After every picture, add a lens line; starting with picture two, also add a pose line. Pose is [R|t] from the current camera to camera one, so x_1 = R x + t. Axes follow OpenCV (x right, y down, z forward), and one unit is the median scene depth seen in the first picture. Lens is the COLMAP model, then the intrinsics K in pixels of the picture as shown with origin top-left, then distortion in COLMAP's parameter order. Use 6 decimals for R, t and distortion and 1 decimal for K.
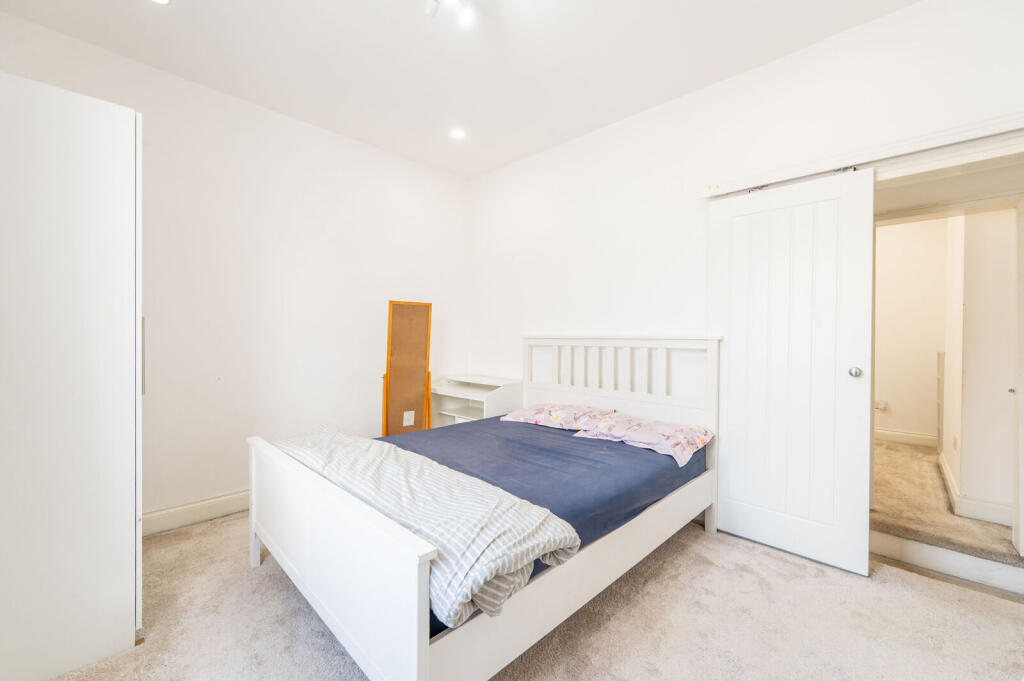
lens RADIAL K [[407.4, 0, 512.0], [0, 407.4, 340.5], [0, 0, 1]] dist [-0.000016, 0.000013]
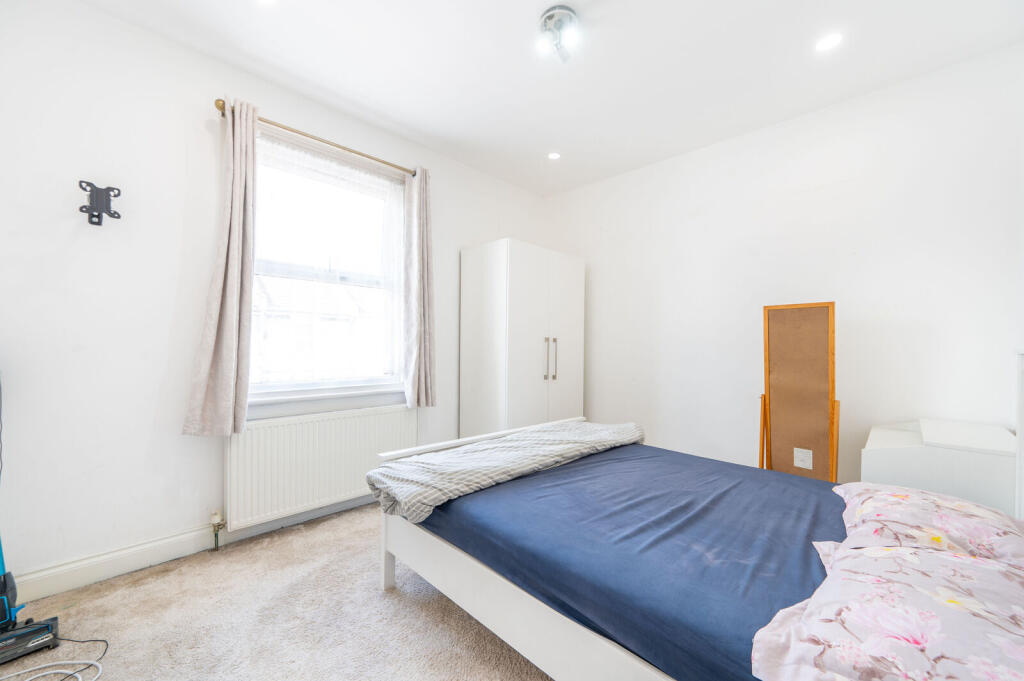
lens RADIAL K [[401.4, 0, 513.2], [0, 401.4, 356.9], [0, 0, 1]] dist [-0.000132, 0.000067]
pose [[-0.006222, 0.022062, -0.999737, 0.505393], [-0.019546, 0.999563, 0.022180, -0.002850], [0.999790, 0.019679, -0.005788, 0.481187]]
